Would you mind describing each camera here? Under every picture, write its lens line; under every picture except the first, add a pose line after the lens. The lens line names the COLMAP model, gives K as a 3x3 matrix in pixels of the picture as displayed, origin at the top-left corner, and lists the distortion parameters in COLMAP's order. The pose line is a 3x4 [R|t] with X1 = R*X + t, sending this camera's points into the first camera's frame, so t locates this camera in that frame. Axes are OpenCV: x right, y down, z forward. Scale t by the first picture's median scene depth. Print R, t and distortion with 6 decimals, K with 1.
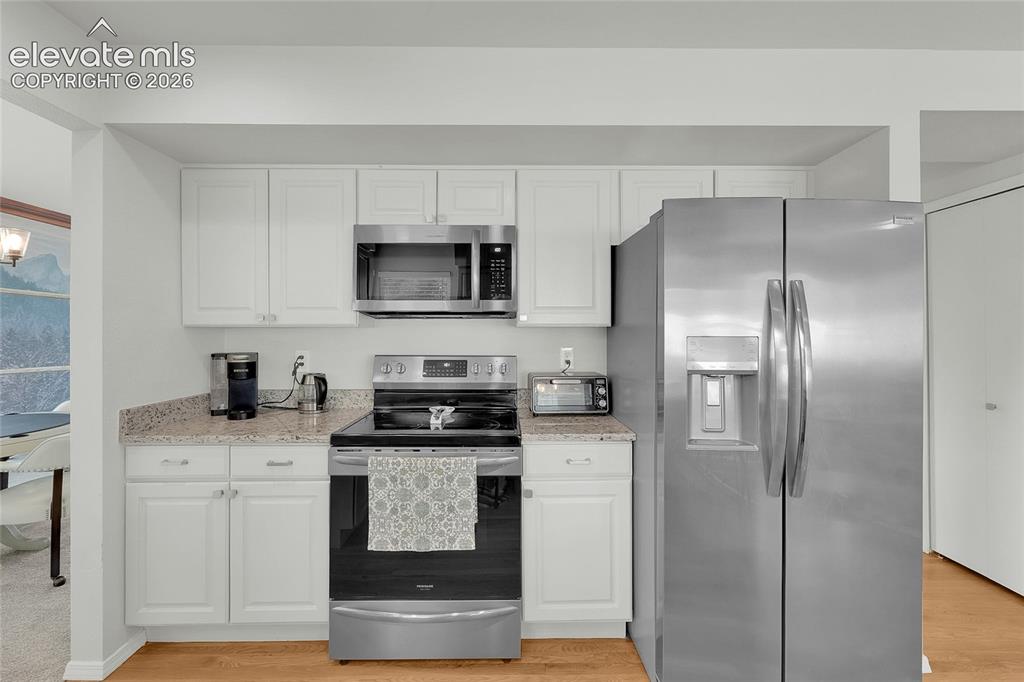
lens RADIAL K [[432.1, 0, 511.6], [0, 432.1, 338.4], [0, 0, 1]] dist [-0.008540, 0.000017]
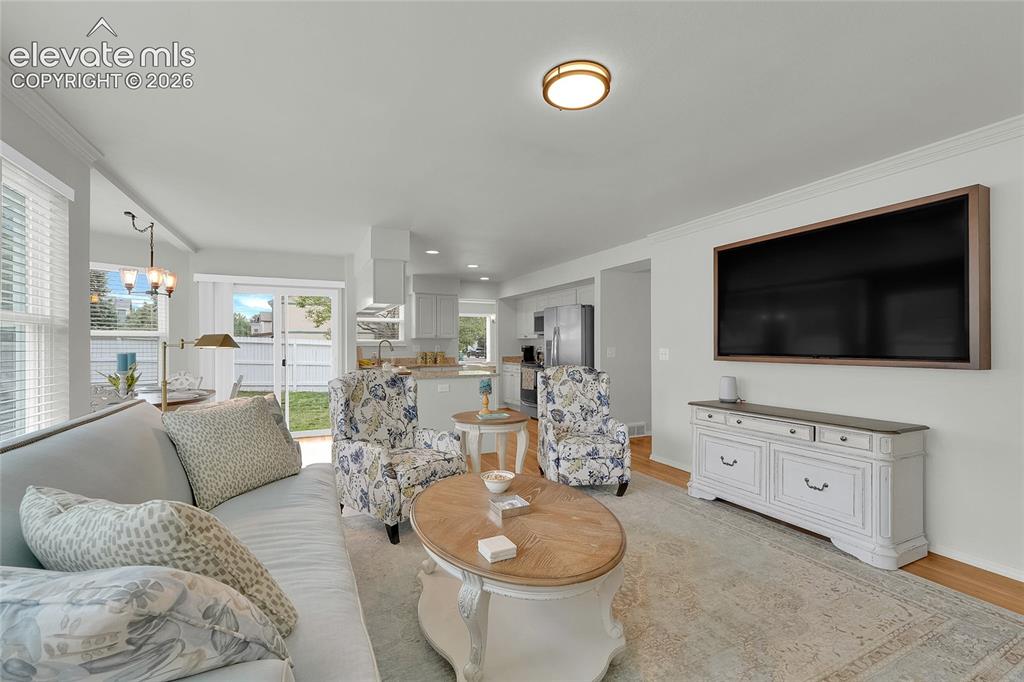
lens RADIAL K [[432.1, 0, 509.3], [0, 432.1, 341.0], [0, 0, 1]] dist [-0.008540, 0.000017]
pose [[0.414779, -0.001663, -0.909921, 3.415149], [-0.001966, 0.999994, -0.002724, 0.009483], [0.909920, 0.002918, 0.414773, -0.910026]]
